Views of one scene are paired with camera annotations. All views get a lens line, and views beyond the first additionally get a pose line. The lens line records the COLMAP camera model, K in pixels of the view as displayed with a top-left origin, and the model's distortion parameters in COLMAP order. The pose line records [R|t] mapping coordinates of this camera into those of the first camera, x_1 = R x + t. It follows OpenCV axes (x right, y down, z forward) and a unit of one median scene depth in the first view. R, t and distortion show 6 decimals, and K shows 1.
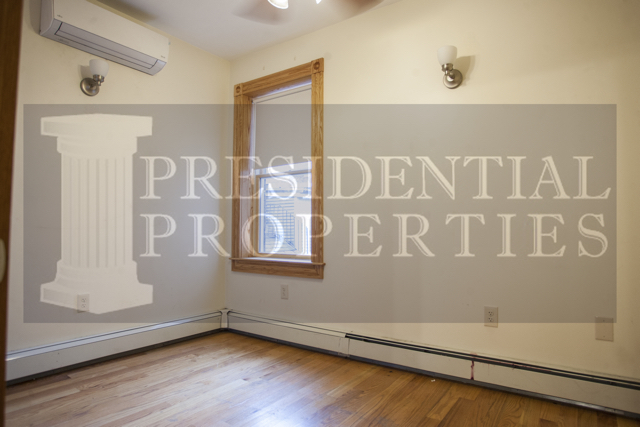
lens RADIAL K [[395.8, 0, 320.0], [0, 395.8, 213.5], [0, 0, 1]] dist [-0.004282, -0.001509]
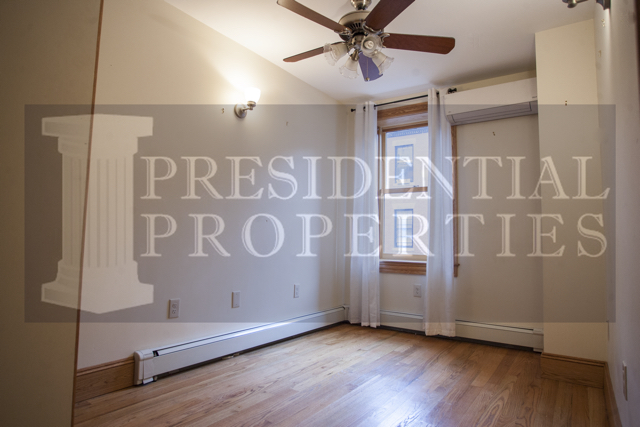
lens RADIAL K [[392.3, 0, 320.0], [0, 392.3, 213.5], [0, 0, 1]] dist [0.004019, 0.001197]
pose [[0.999986, 0.000124, 0.005282, -0.104109], [-0.000126, 1.000000, 0.000275, -0.000065], [-0.005282, -0.000276, 0.999986, 0.001962]]
